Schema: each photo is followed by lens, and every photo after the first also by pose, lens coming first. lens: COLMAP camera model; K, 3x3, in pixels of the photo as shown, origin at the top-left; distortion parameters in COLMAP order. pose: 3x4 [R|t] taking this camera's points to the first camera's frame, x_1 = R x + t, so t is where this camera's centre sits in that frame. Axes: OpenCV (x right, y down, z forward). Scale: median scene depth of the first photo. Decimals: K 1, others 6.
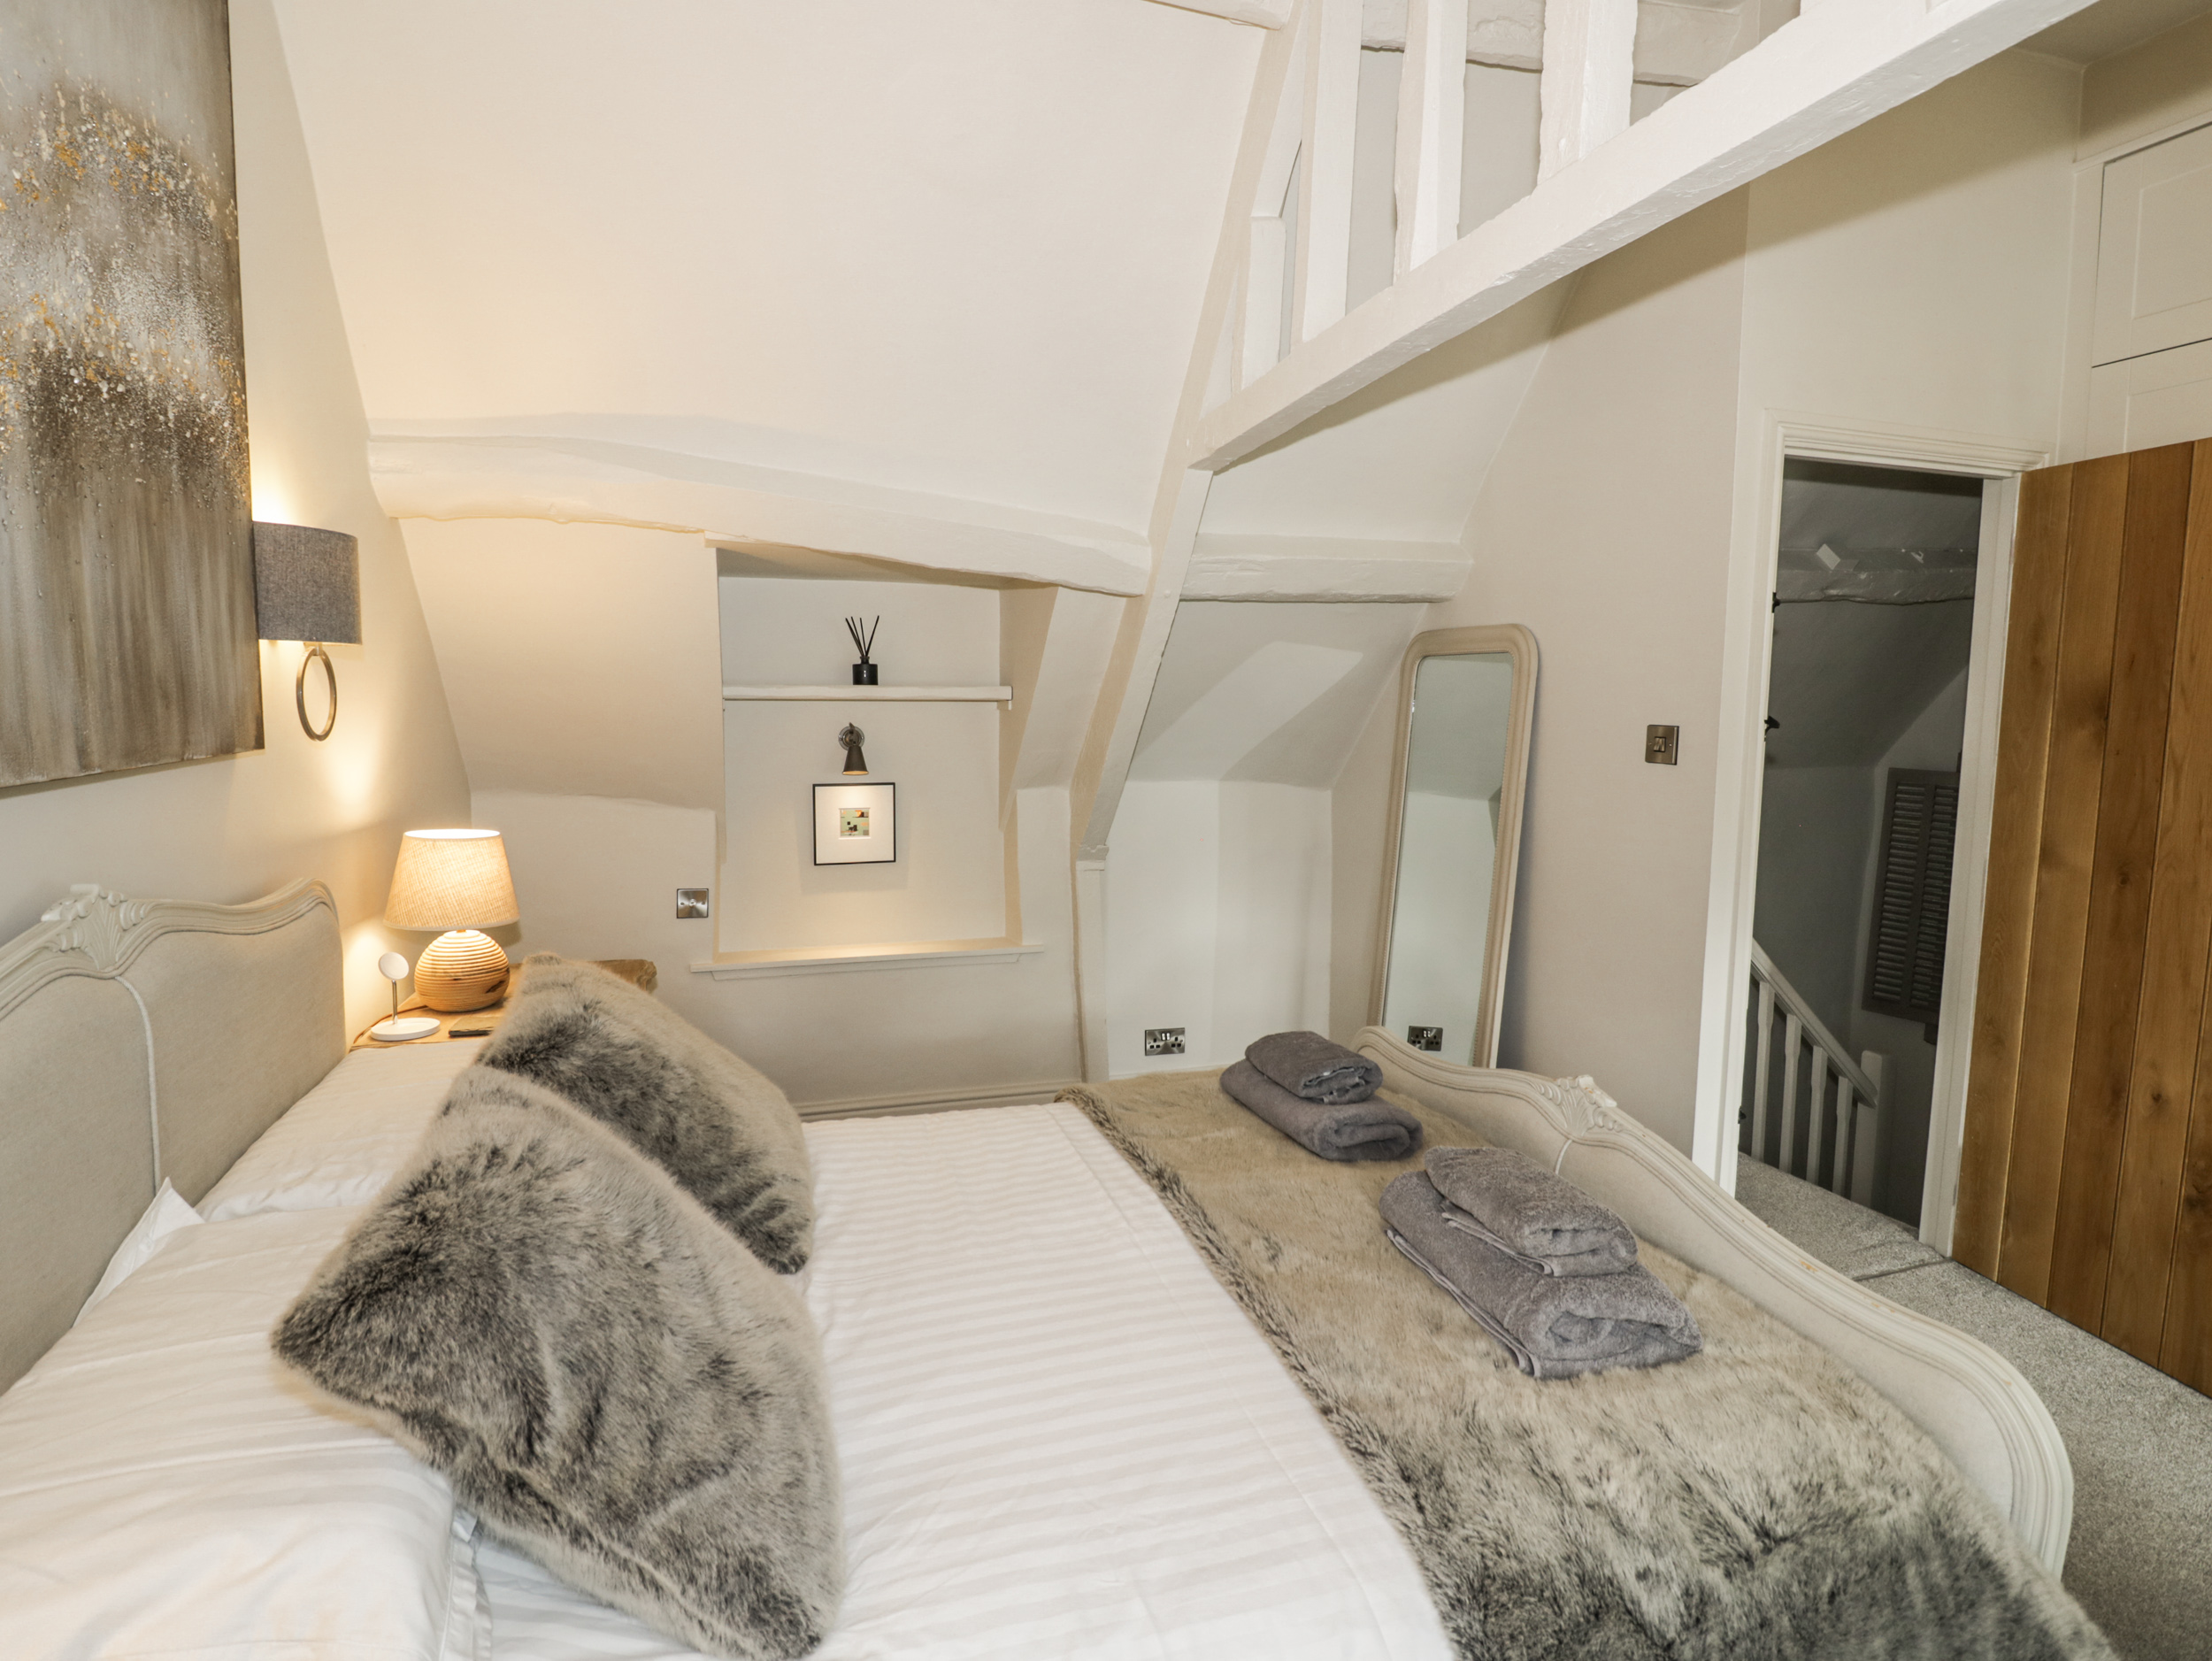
lens RADIAL K [[1161.4, 0, 1106.0], [0, 1161.4, 830.5], [0, 0, 1]] dist [-0.002774, -0.013667]
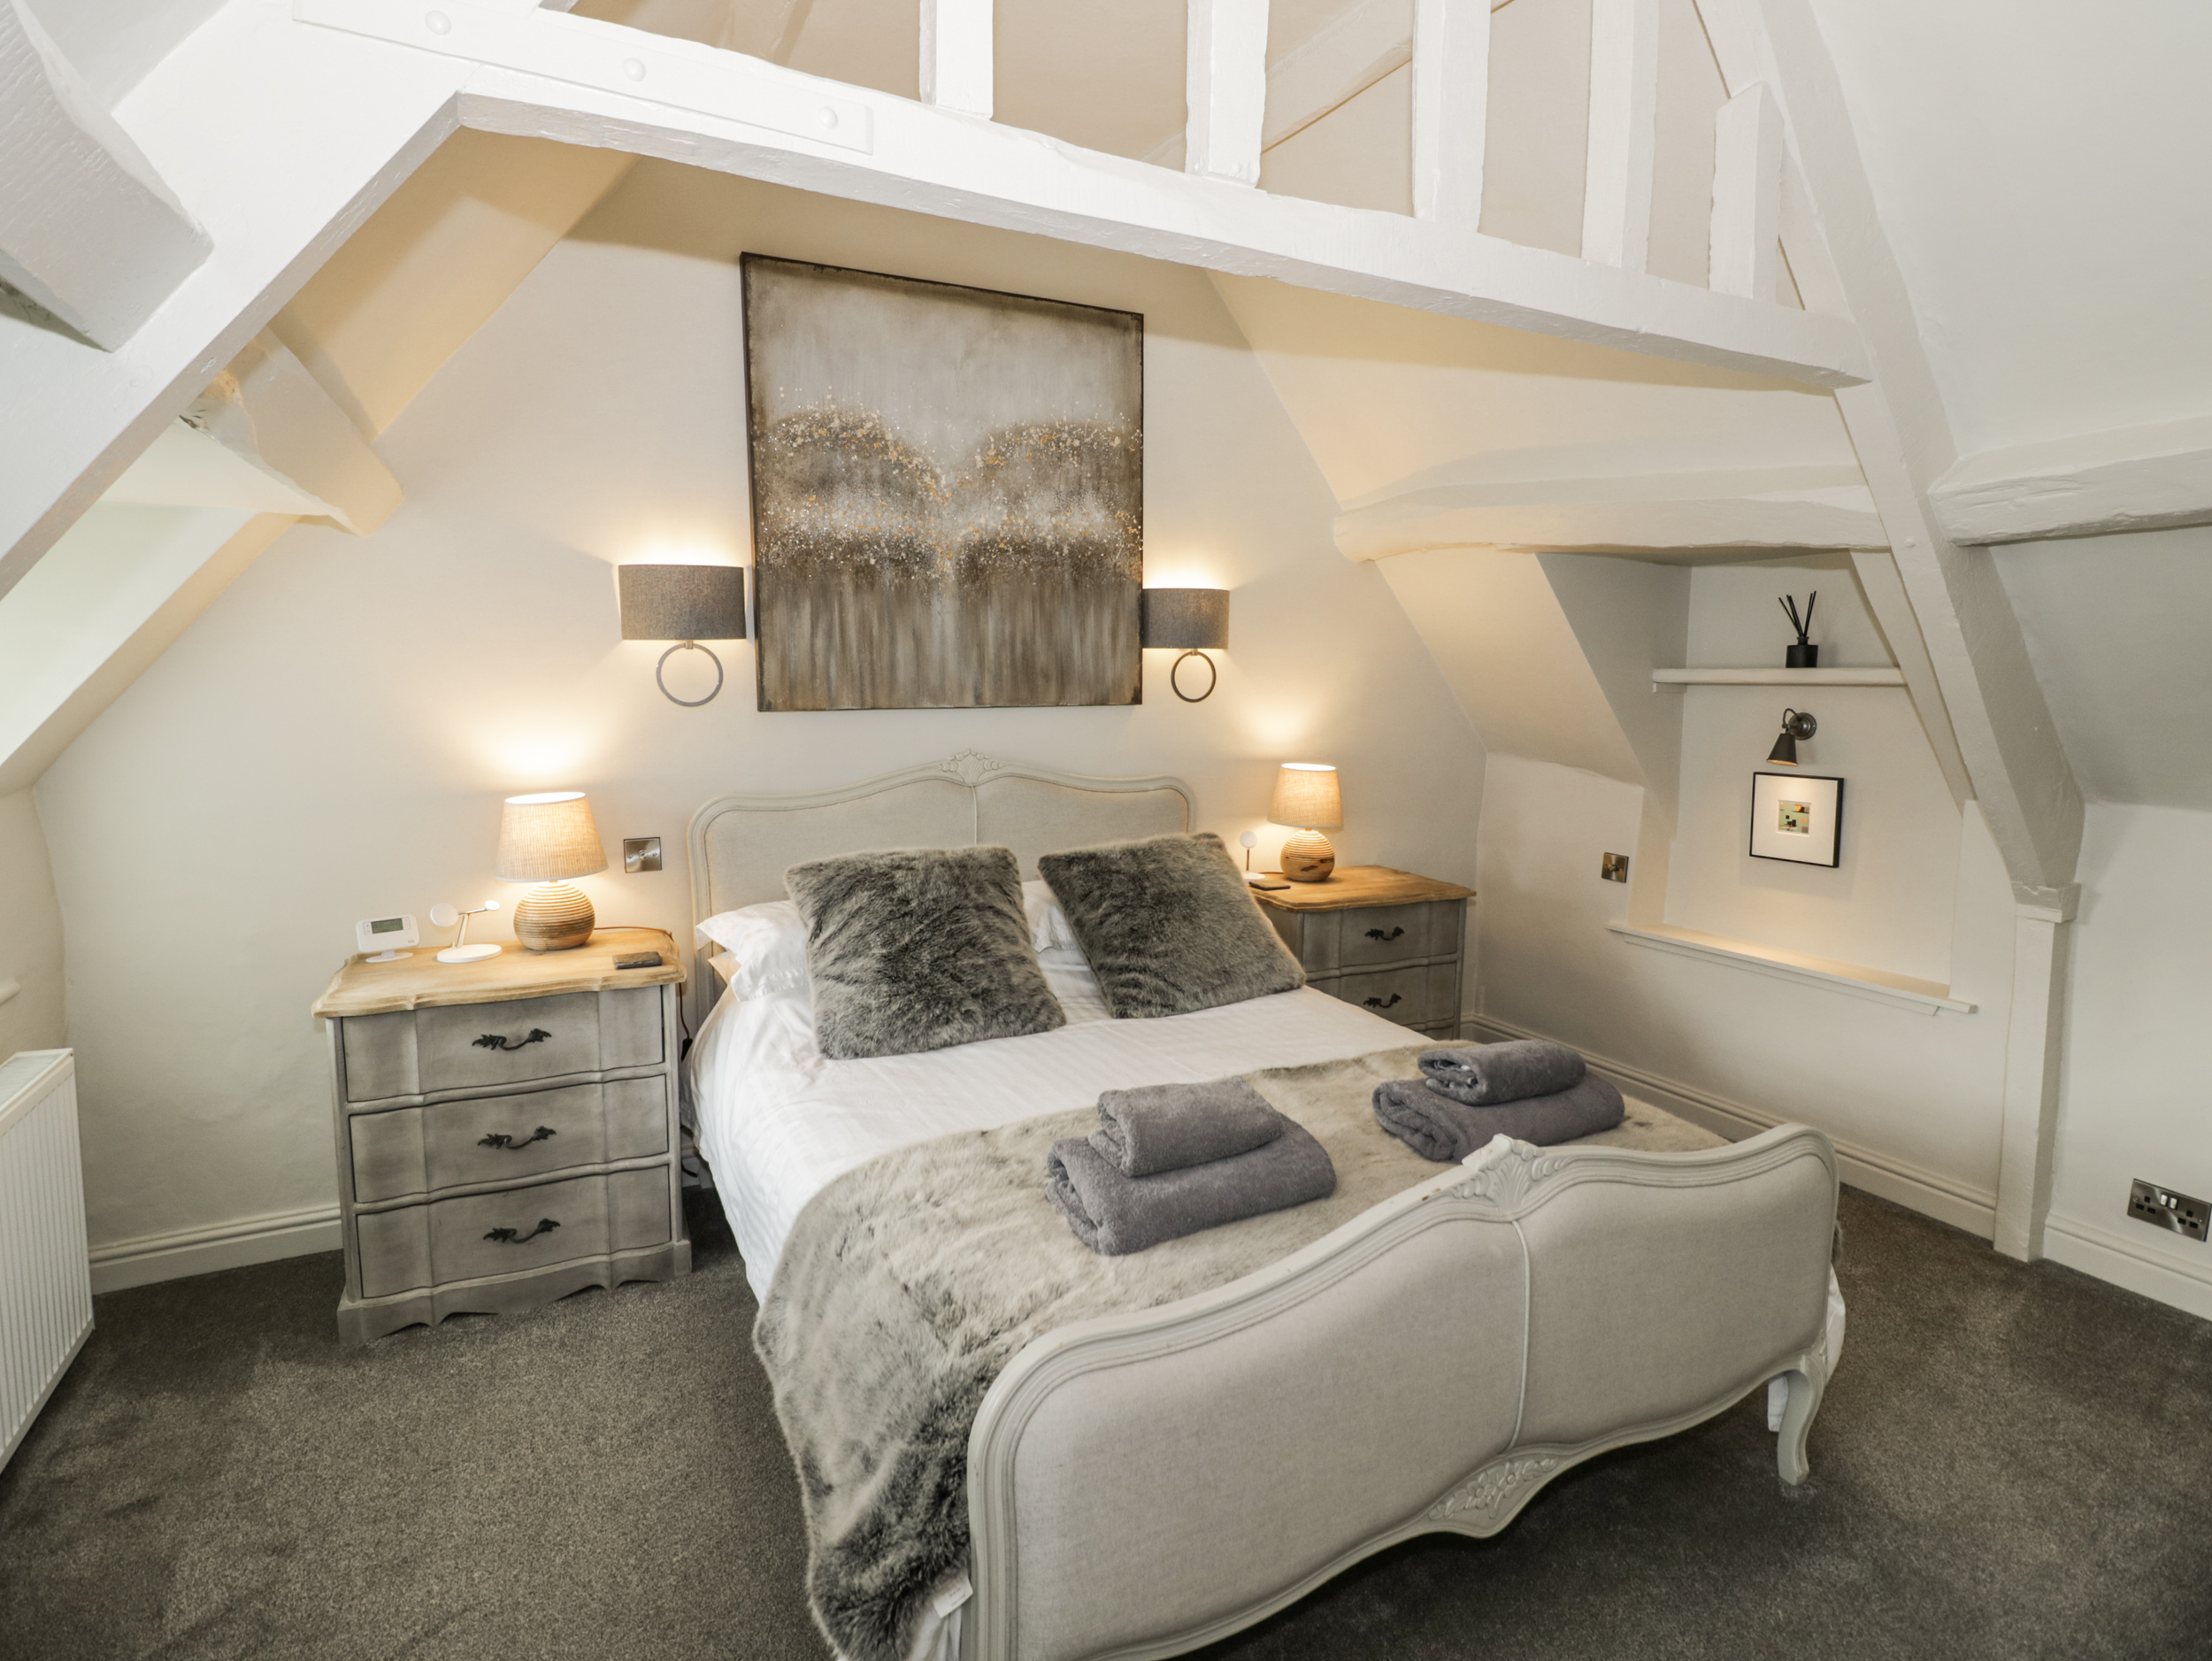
lens RADIAL K [[1161.4, 0, 1106.0], [0, 1161.4, 830.5], [0, 0, 1]] dist [-0.002774, -0.013667]
pose [[0.138208, 0.125114, -0.982469, 0.637160], [-0.117626, 0.987041, 0.109149, -0.033932], [0.983393, 0.100478, 0.151134, 0.338575]]
